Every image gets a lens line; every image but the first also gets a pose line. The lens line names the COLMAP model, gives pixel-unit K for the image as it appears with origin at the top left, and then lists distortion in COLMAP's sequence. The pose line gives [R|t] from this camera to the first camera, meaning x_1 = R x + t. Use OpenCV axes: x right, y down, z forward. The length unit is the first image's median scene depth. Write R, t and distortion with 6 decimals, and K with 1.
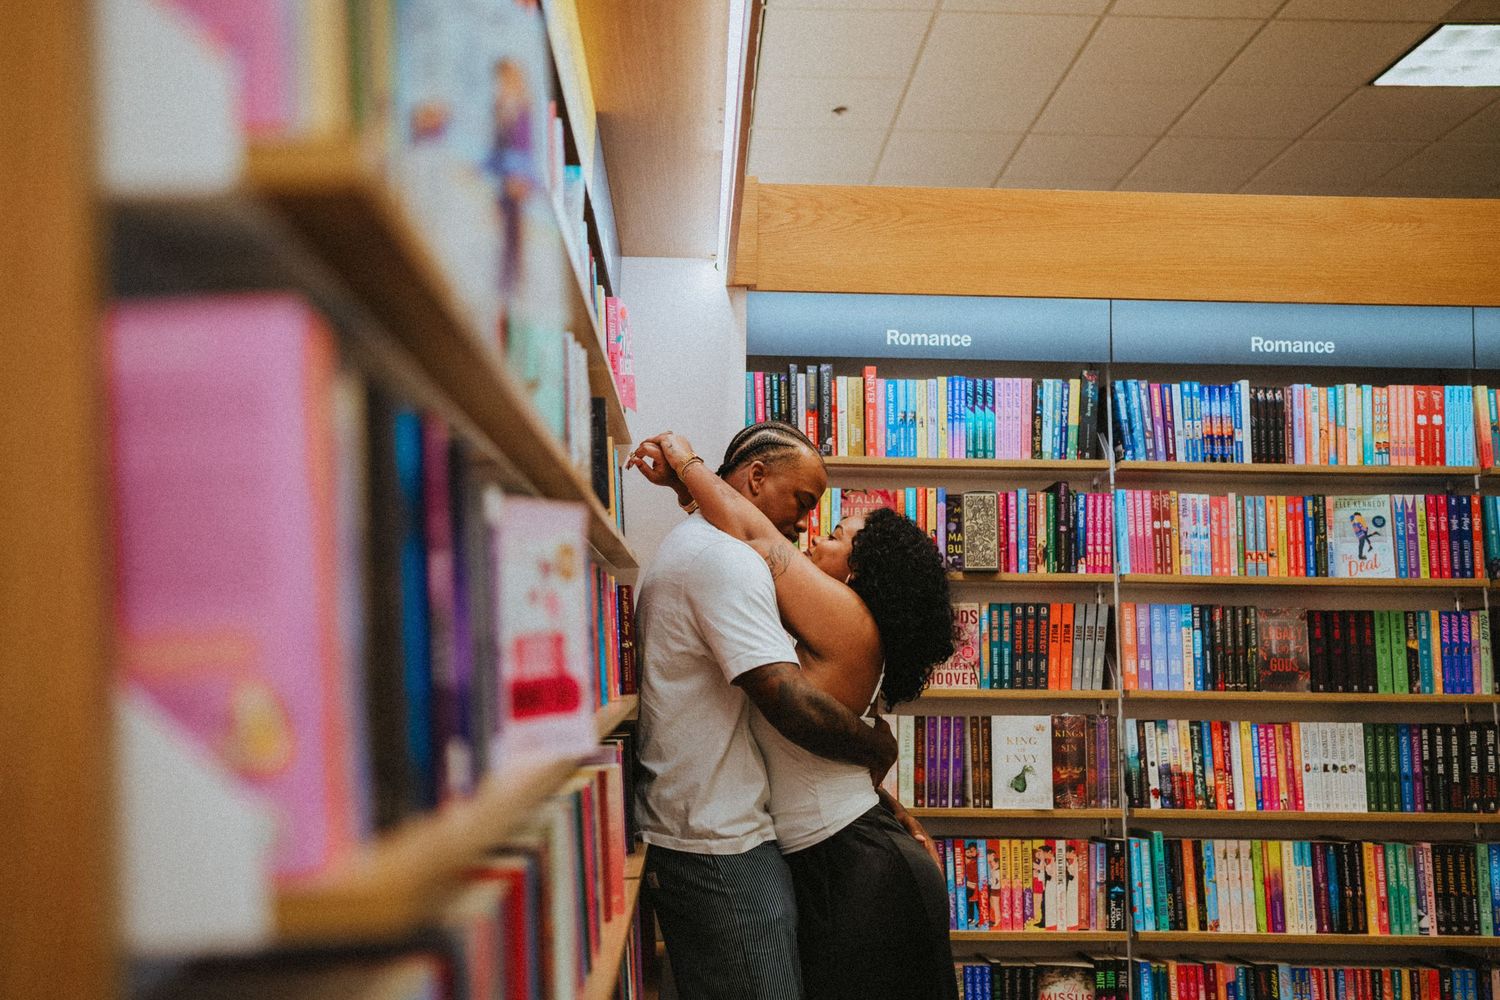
lens RADIAL K [[1382.3, 0, 735.3], [0, 1382.3, 508.2], [0, 0, 1]] dist [0.028097, 0.000000]
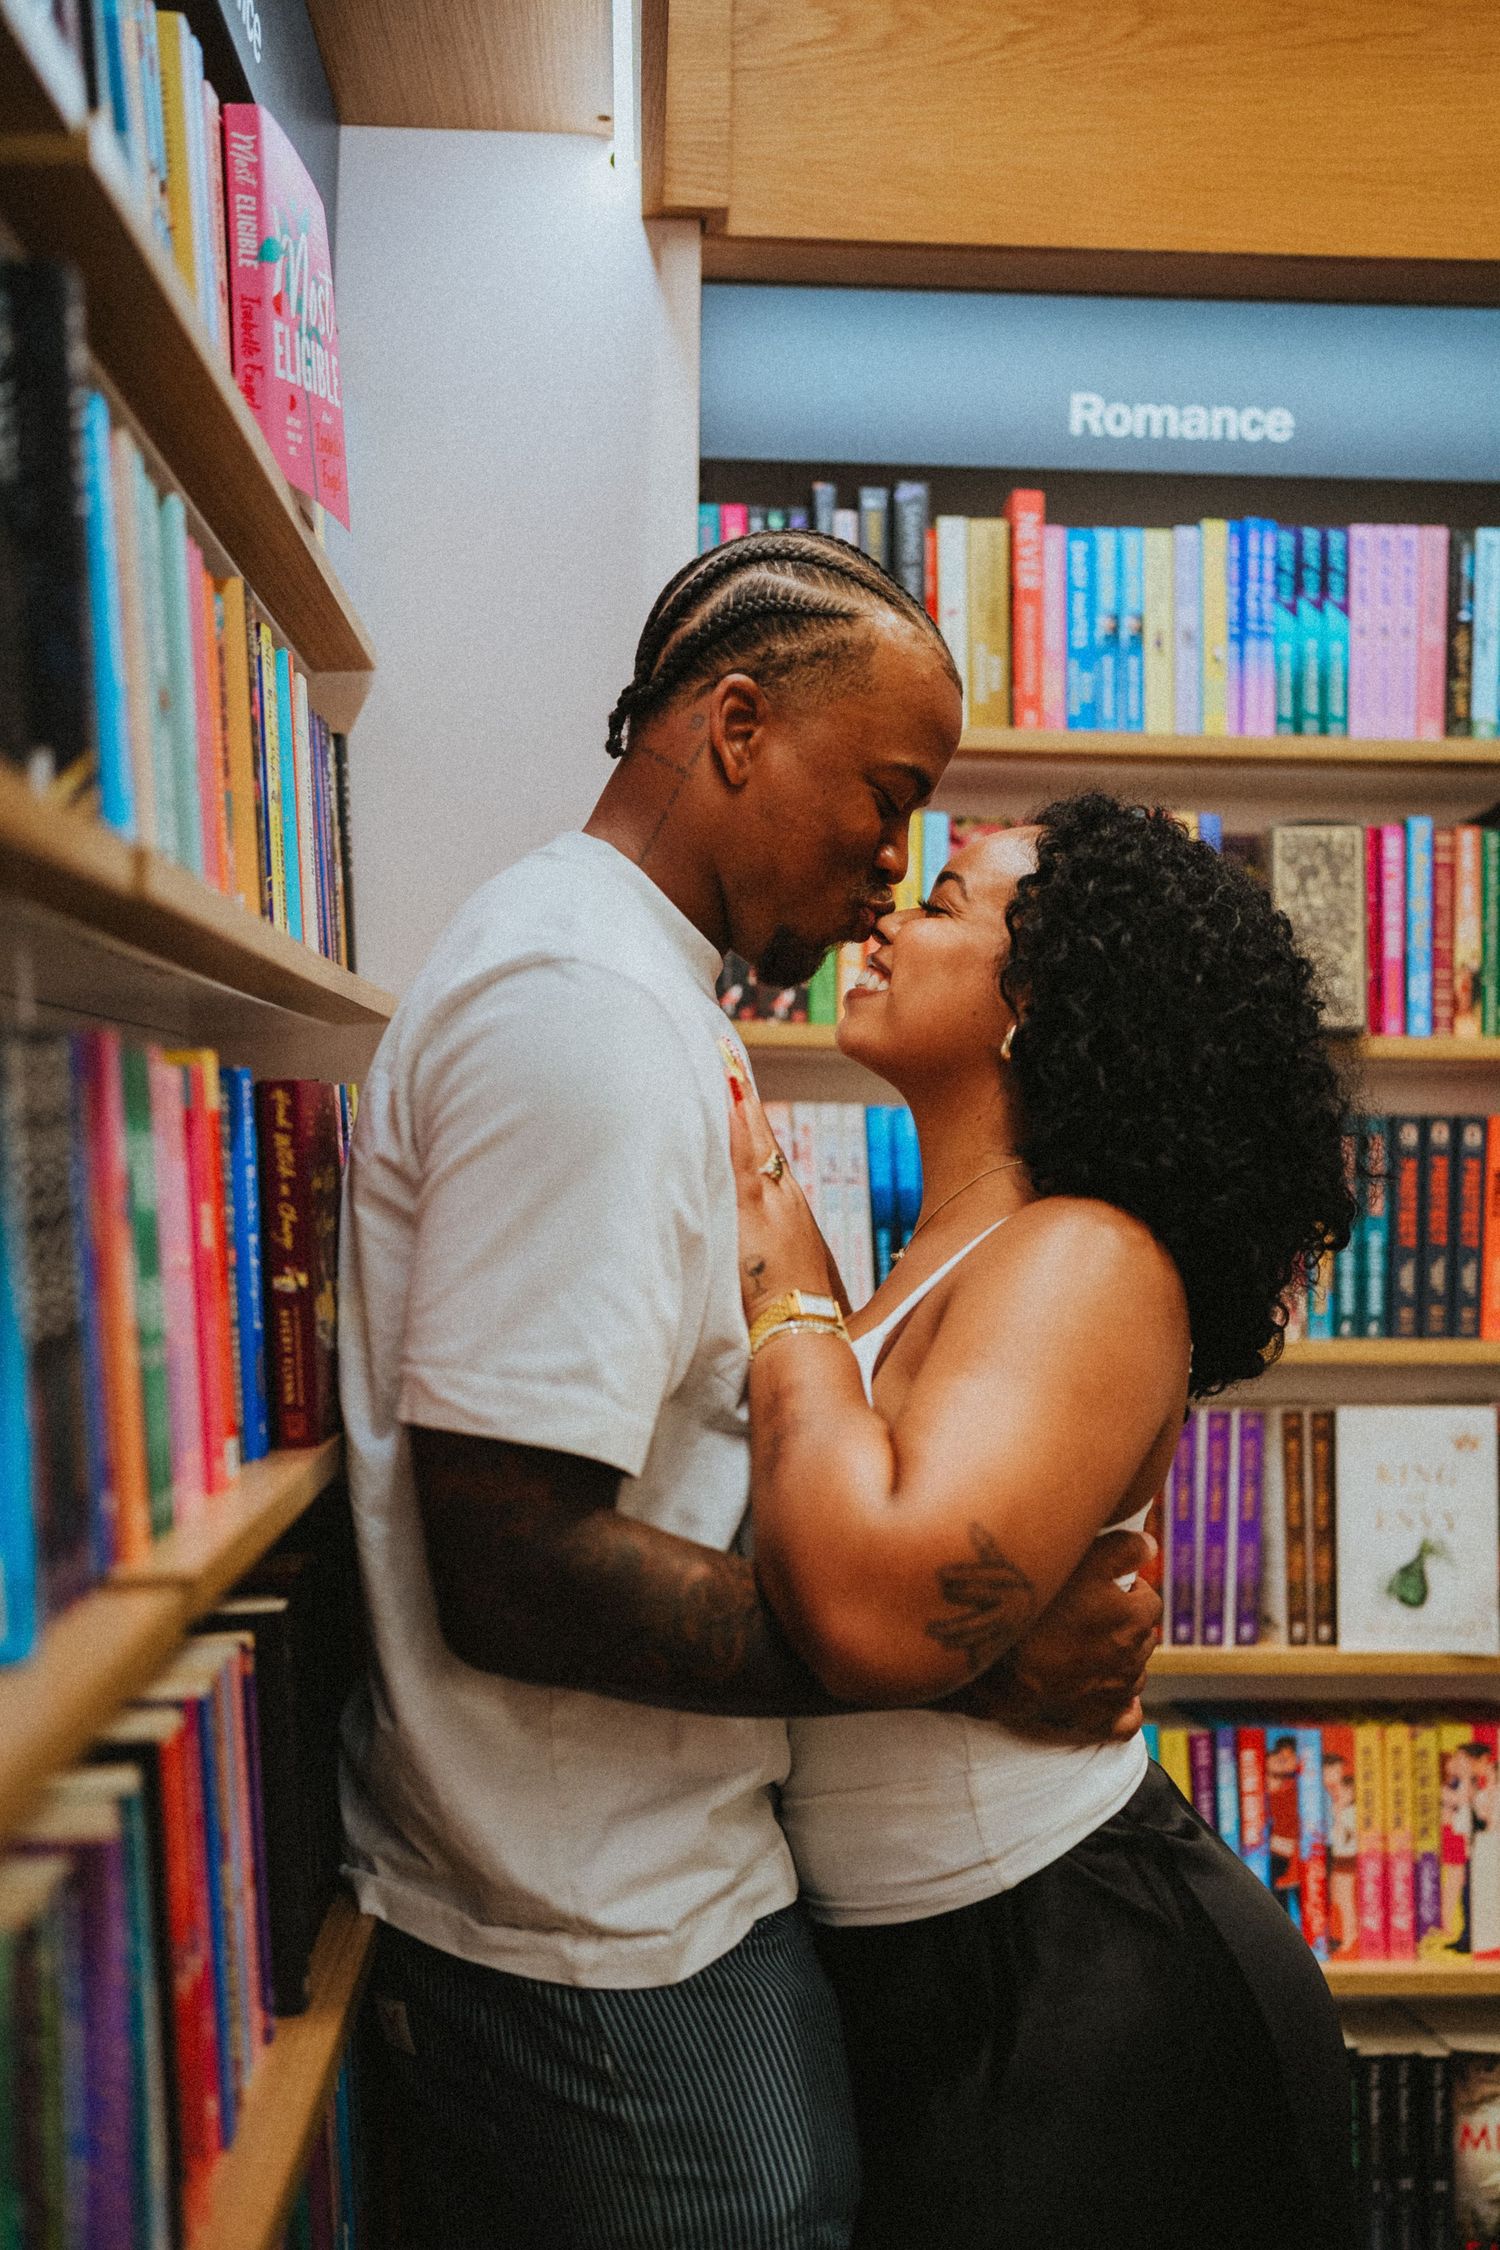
lens RADIAL K [[2247.8, 0, 750.0], [0, 2247.8, 1102.9], [0, 0, 1]] dist [0.041323, 0.000000]
pose [[0.999607, 0.000327, 0.028017, 0.004487], [-0.002497, 0.996993, 0.077446, 0.016925], [-0.027908, -0.077486, 0.996603, 0.377139]]
